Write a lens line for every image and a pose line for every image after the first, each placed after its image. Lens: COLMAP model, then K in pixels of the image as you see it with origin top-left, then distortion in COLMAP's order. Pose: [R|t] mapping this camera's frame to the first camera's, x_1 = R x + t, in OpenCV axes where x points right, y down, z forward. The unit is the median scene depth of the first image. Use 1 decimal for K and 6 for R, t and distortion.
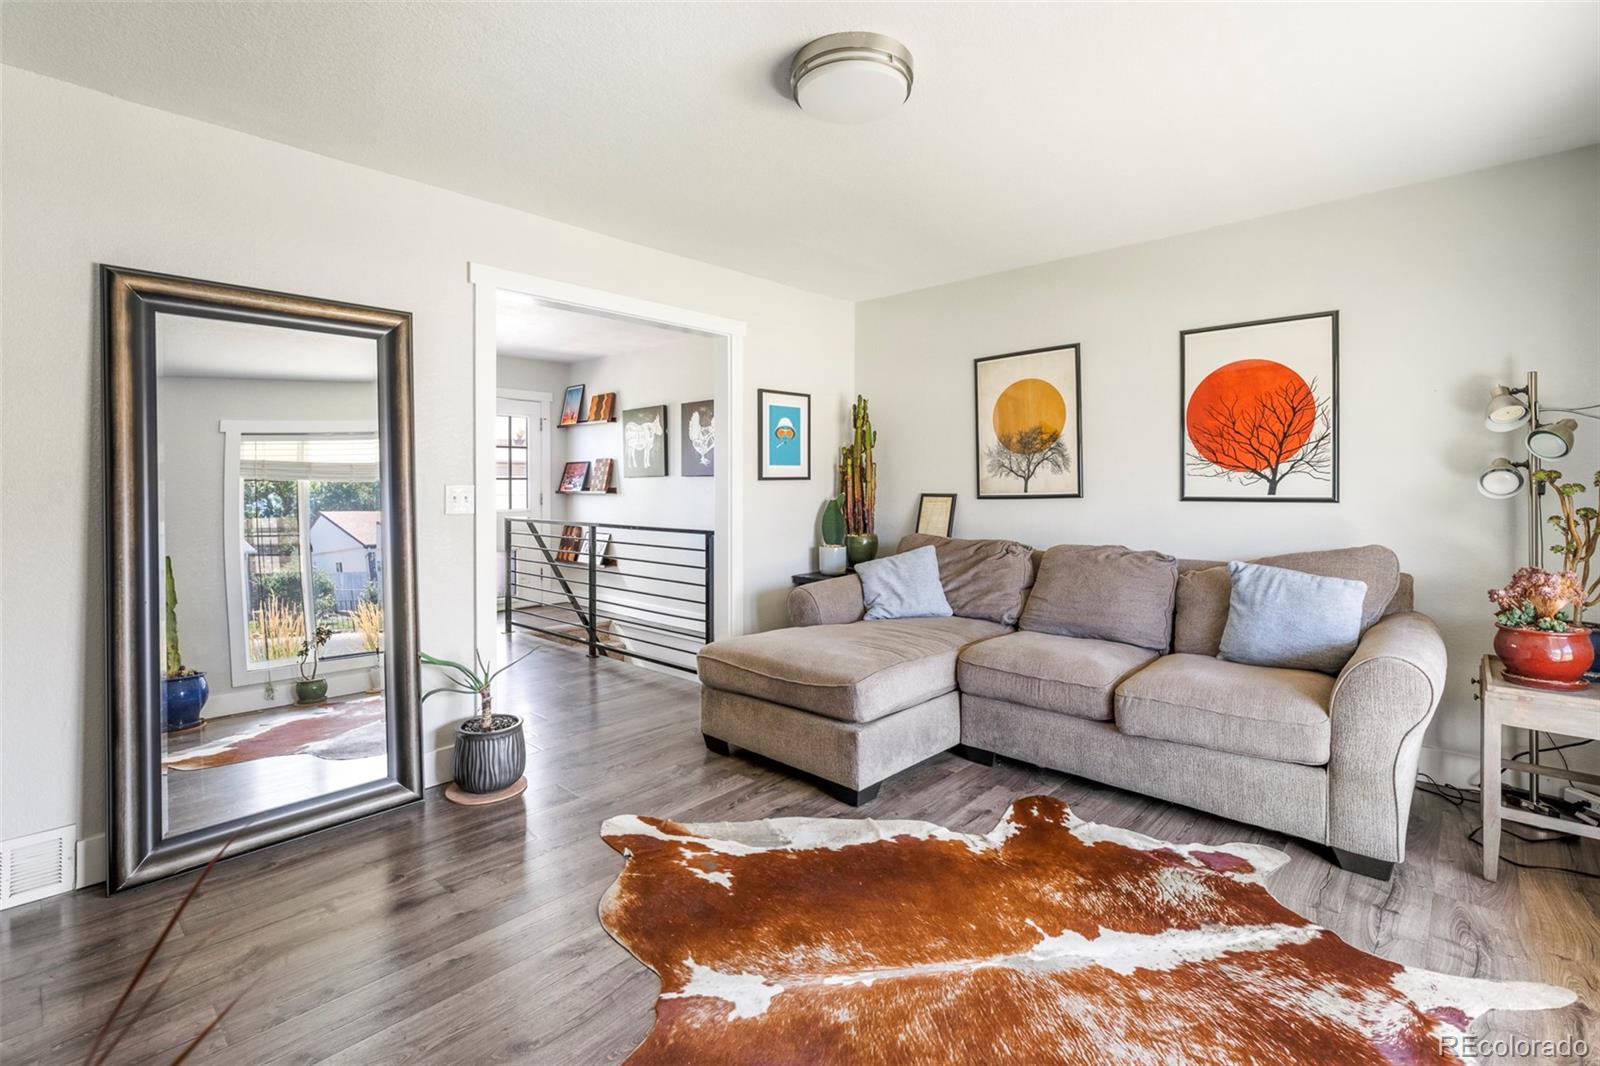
lens RADIAL K [[748.8, 0, 789.8], [0, 748.8, 483.9], [0, 0, 1]] dist [0.003830, 0.000292]
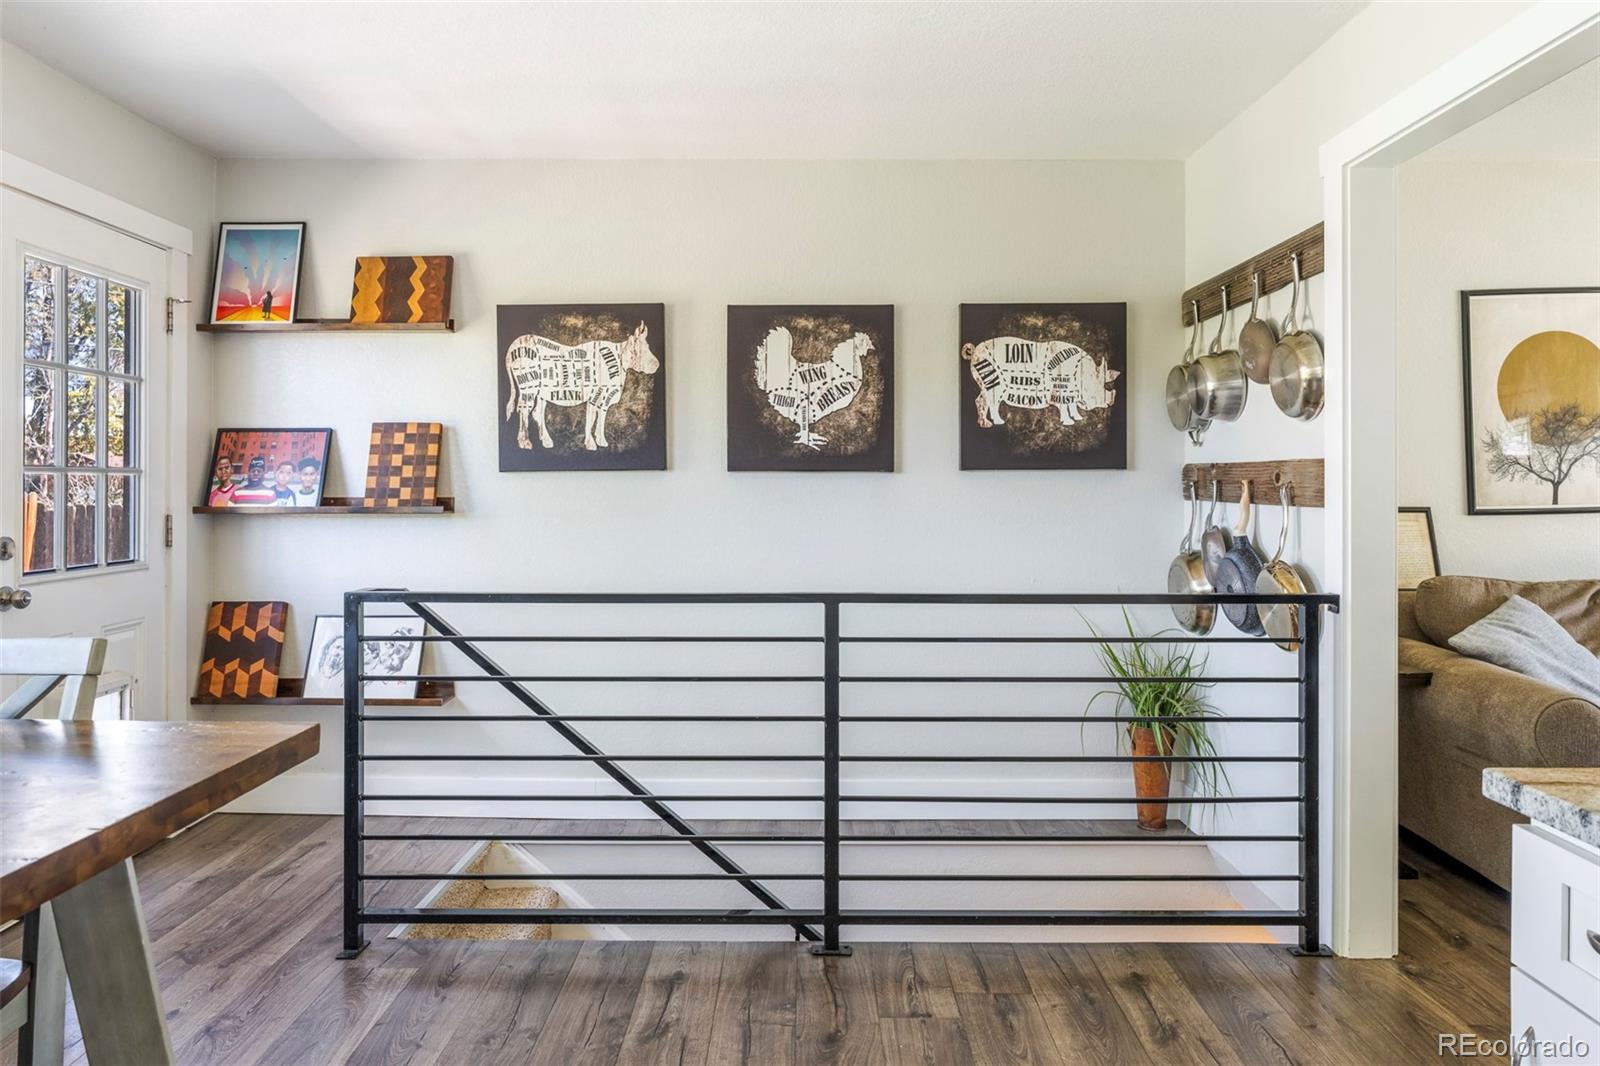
lens RADIAL K [[1041.4, 0, 790.4], [0, 1041.4, 471.6], [0, 0, 1]] dist [-0.004229, 0.006339]
pose [[0.730067, 0.014962, 0.683211, -0.786287], [-0.002735, 0.999816, -0.018973, 0.001778], [-0.683370, 0.011983, 0.729974, 0.790534]]
